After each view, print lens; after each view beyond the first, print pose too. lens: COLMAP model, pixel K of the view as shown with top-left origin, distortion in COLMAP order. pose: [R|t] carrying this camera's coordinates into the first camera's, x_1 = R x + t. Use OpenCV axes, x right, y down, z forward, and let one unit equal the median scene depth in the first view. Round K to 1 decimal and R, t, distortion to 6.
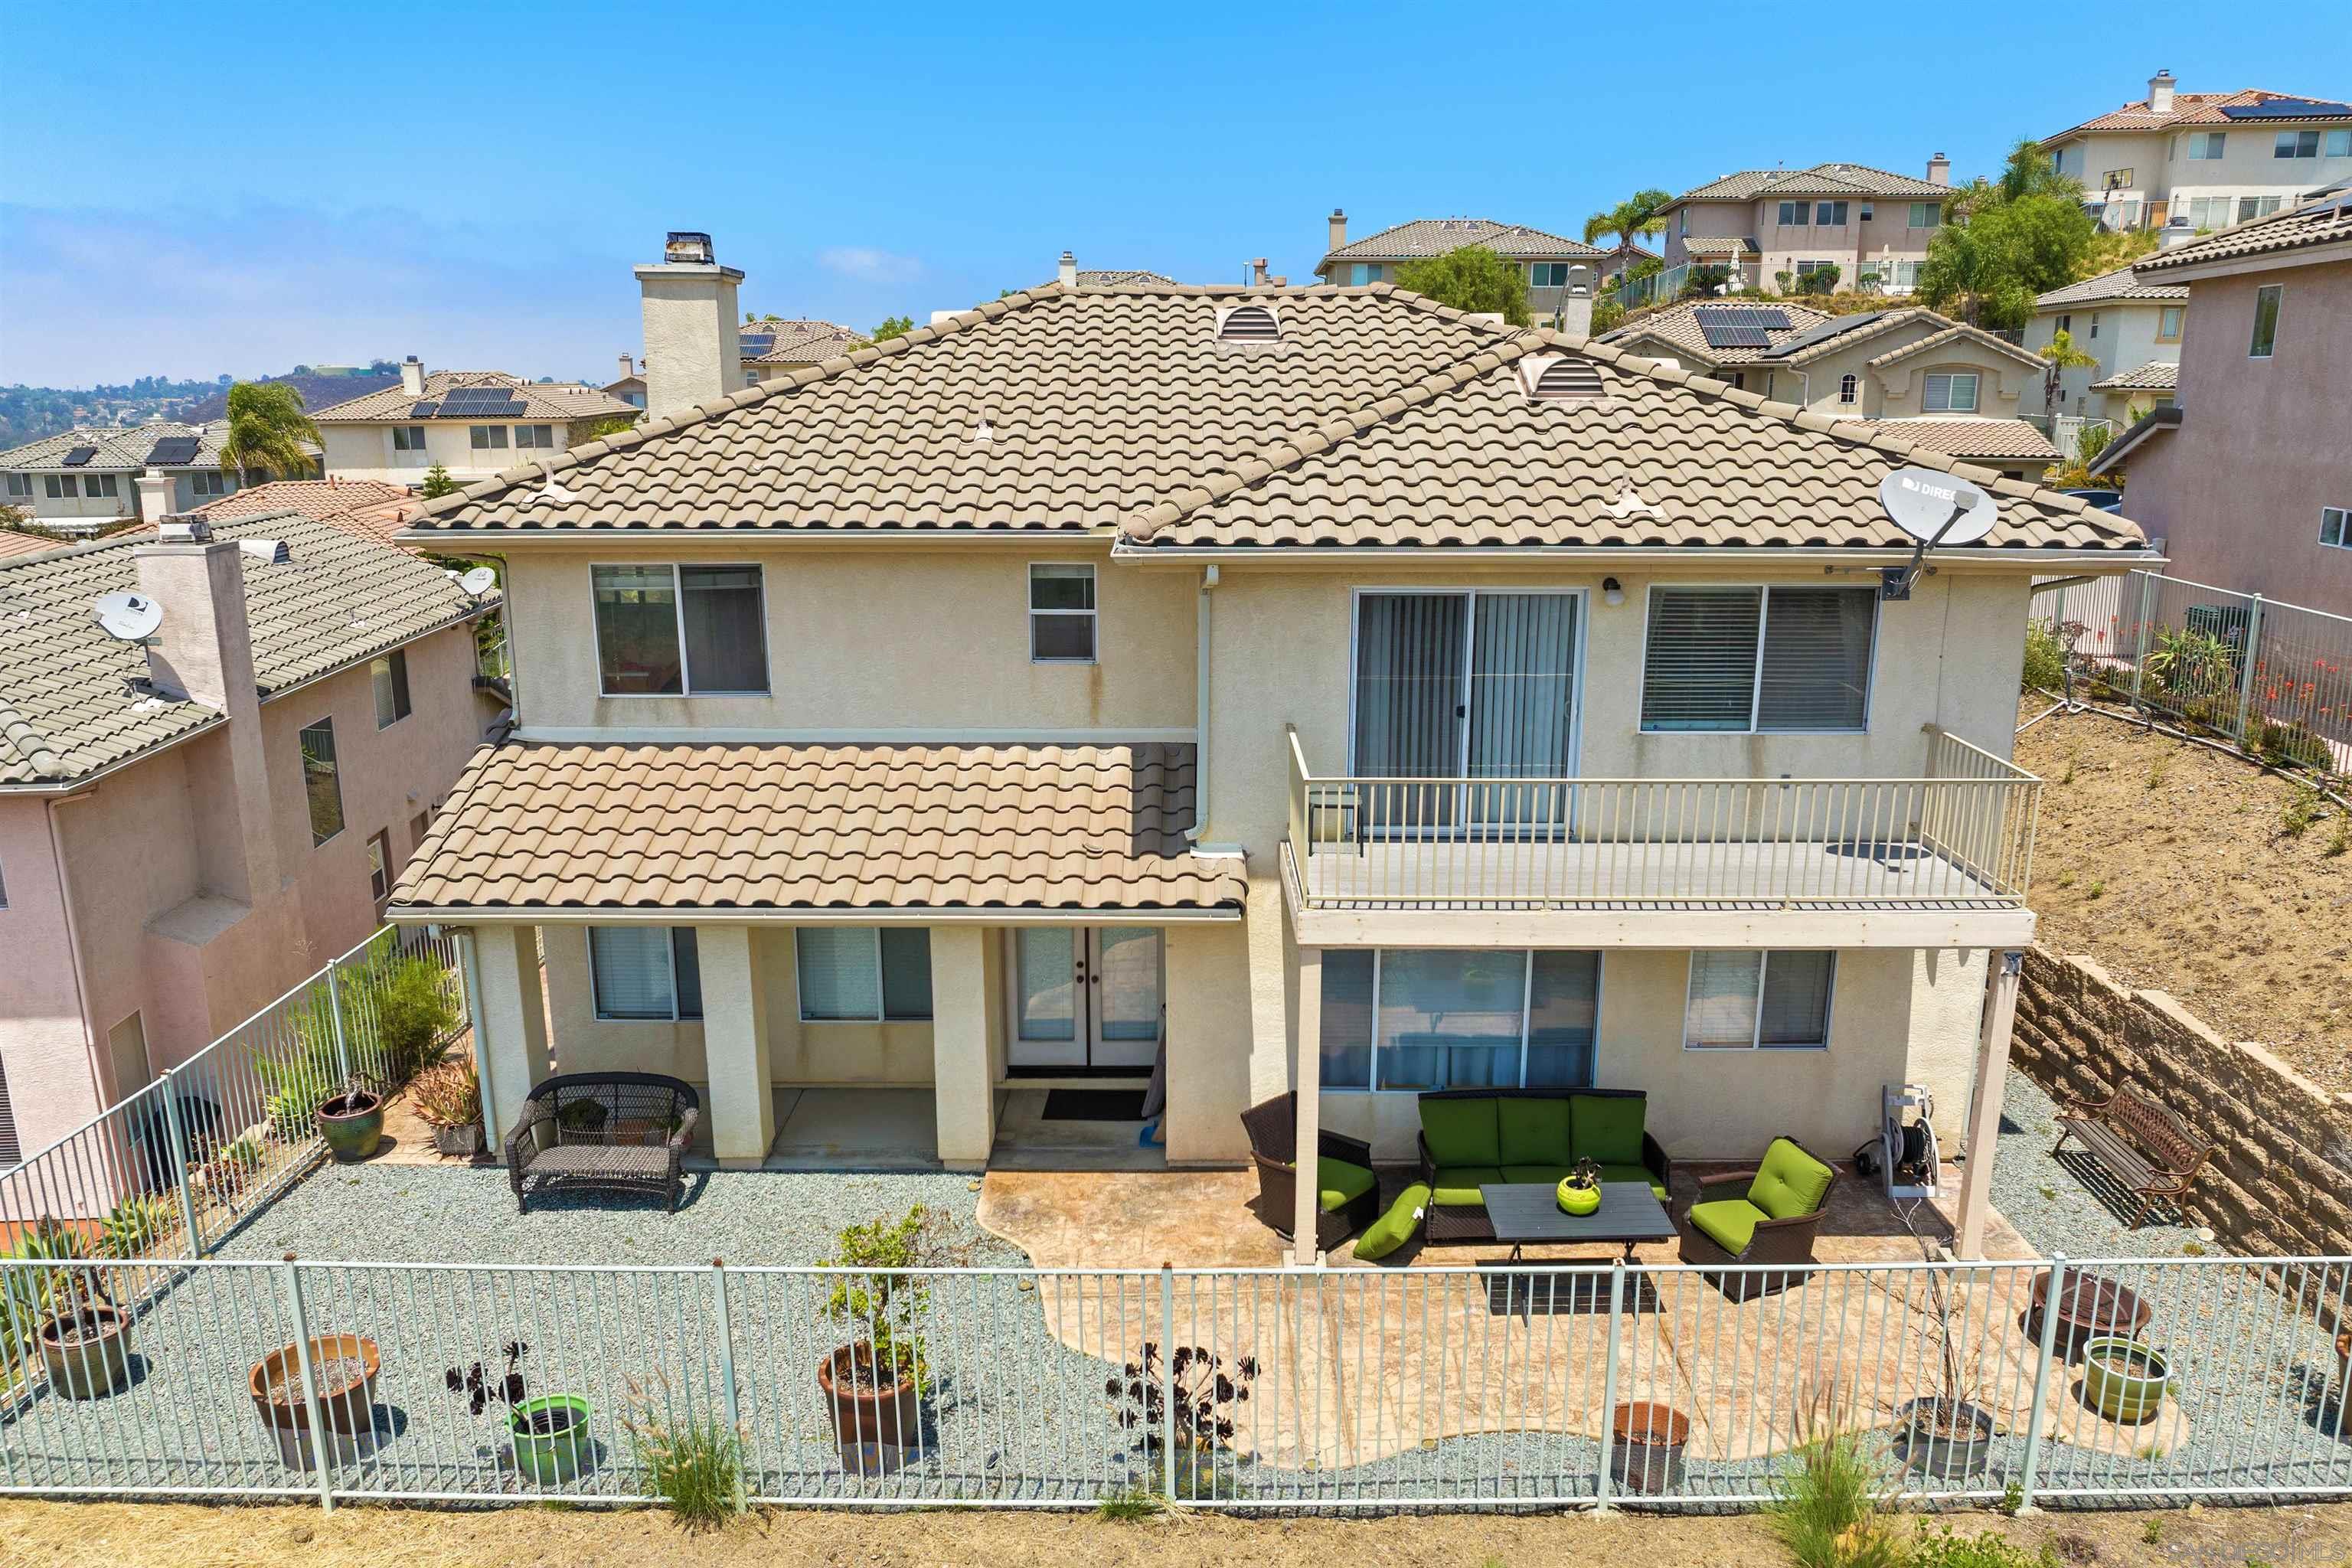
lens RADIAL K [[1656.6, 0, 1182.8], [0, 1656.6, 680.2], [0, 0, 1]] dist [-0.041640, 0.001987]
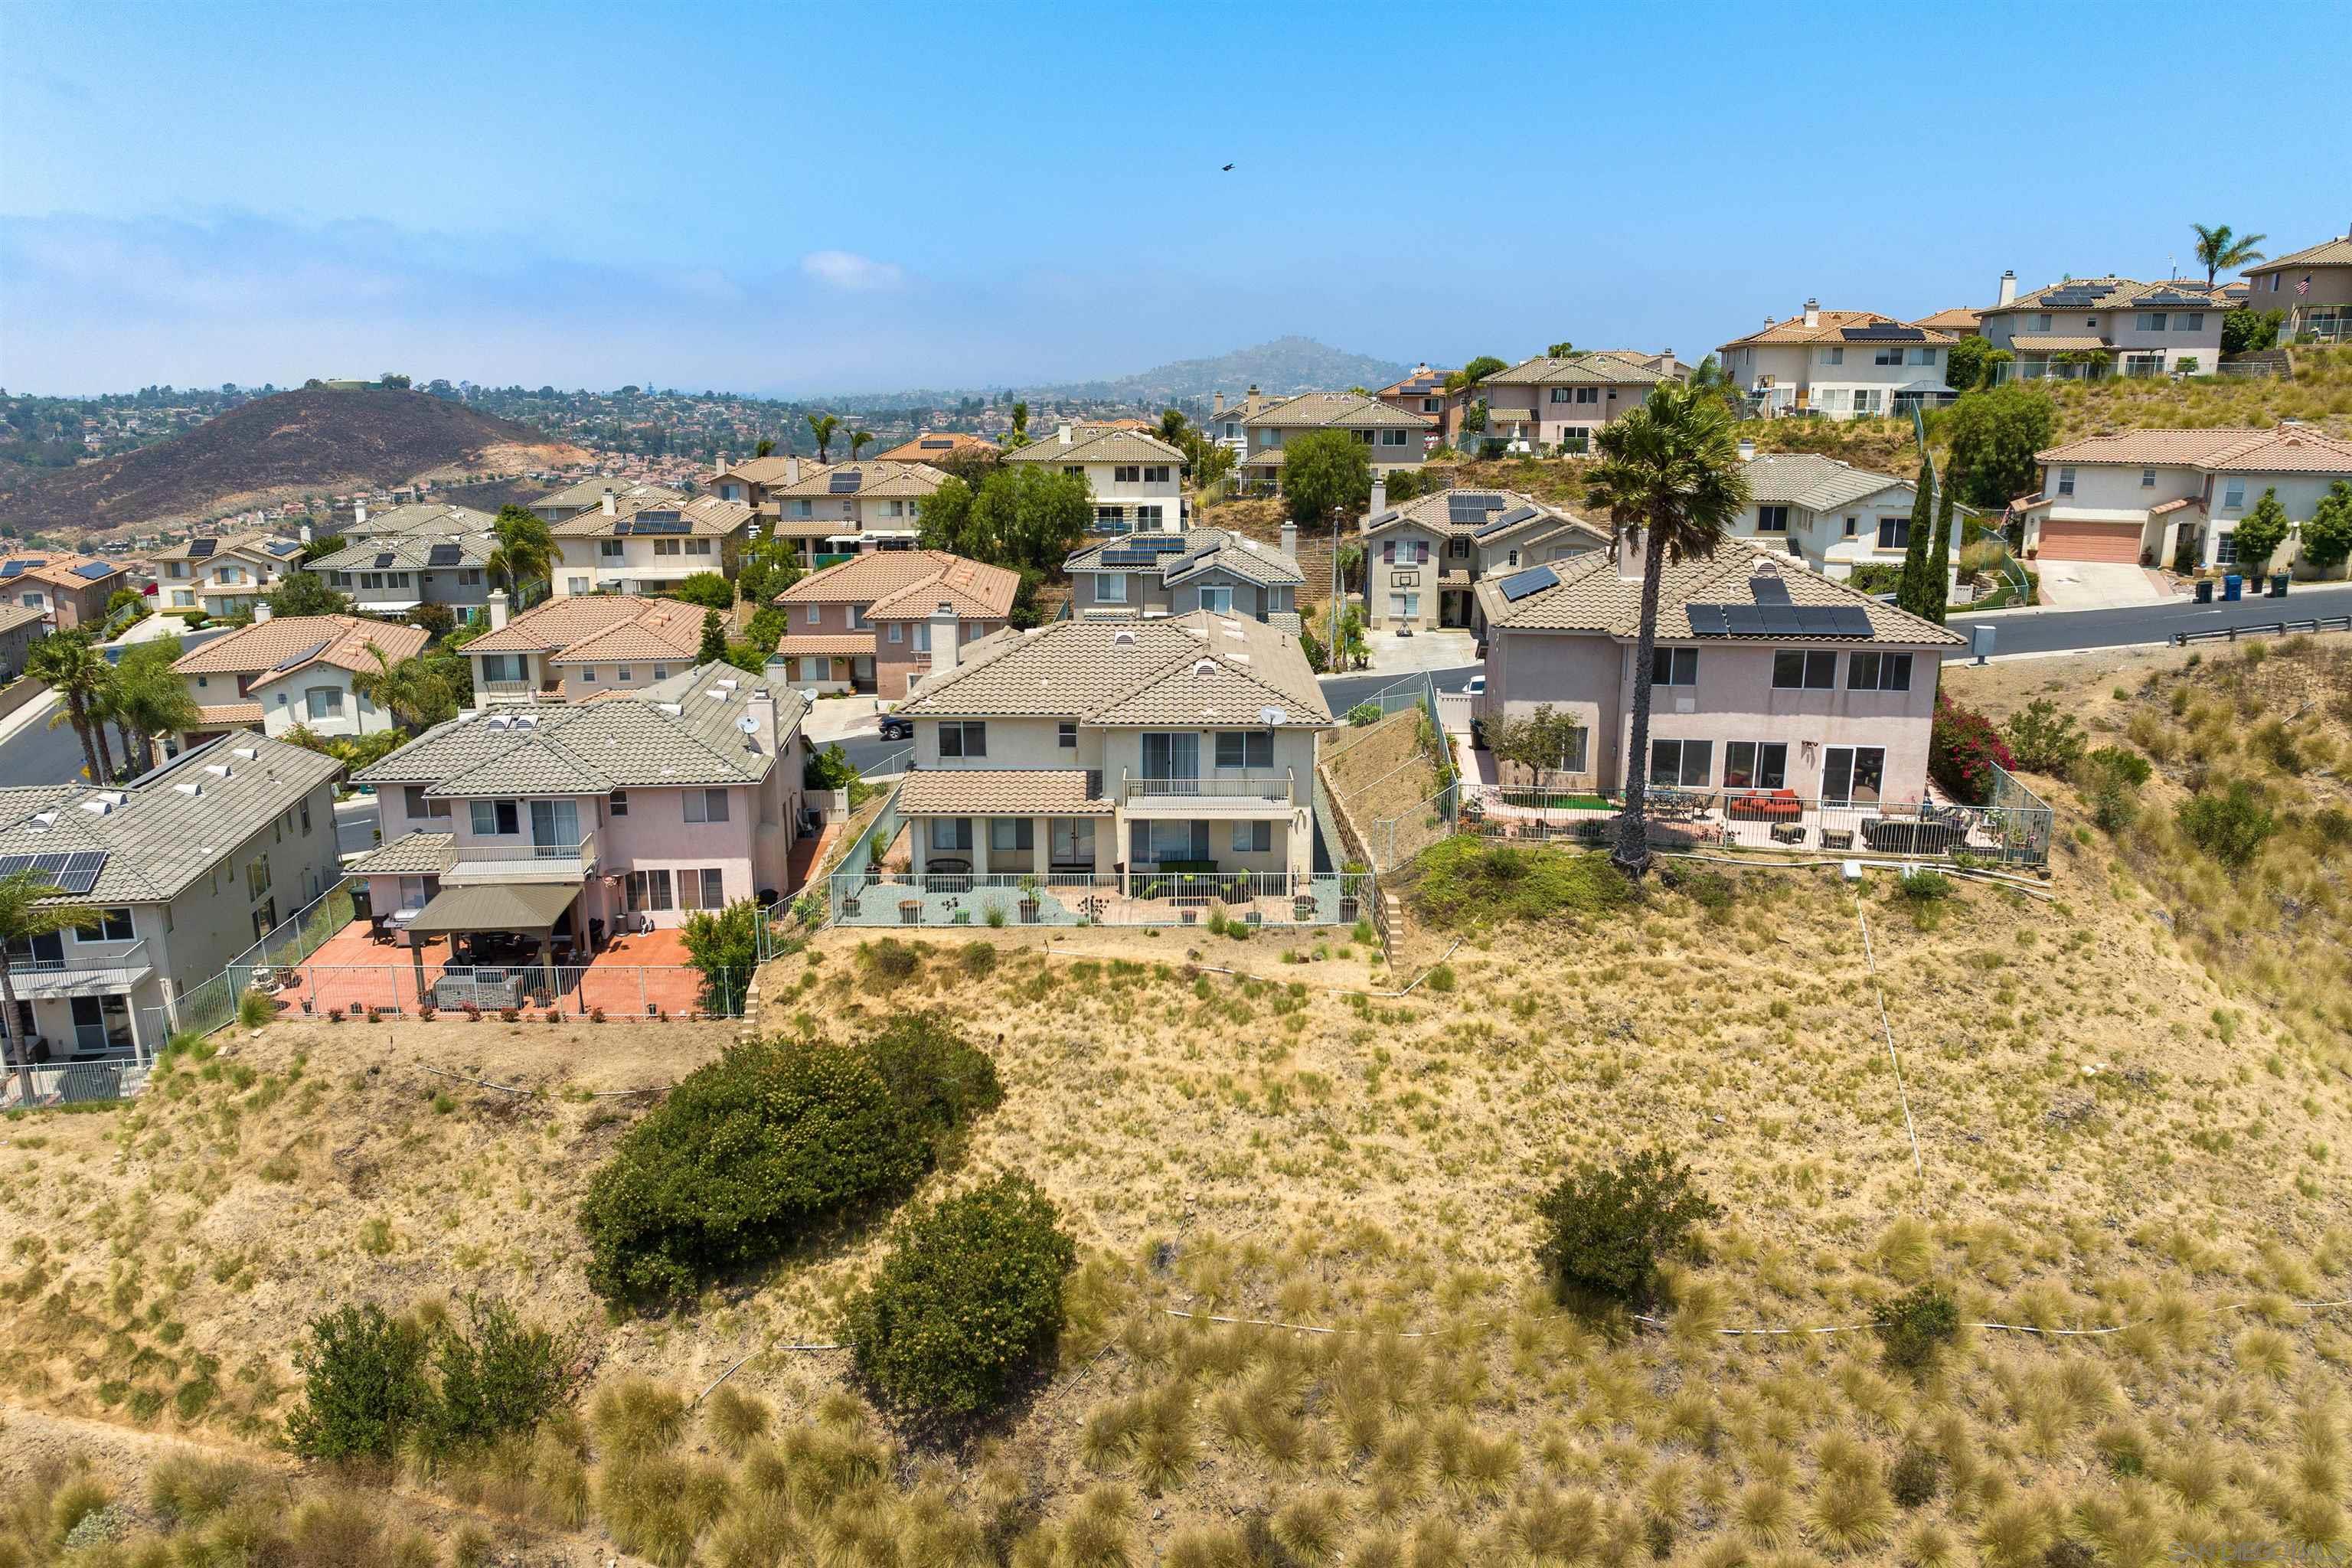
lens RADIAL K [[1656.6, 0, 1182.8], [0, 1656.6, 680.2], [0, 0, 1]] dist [-0.041640, 0.001987]
pose [[0.999994, -0.000246, 0.003464, 0.174951], [0.000254, 0.999997, -0.002528, -0.156678], [-0.003463, 0.002528, 0.999991, -2.749501]]
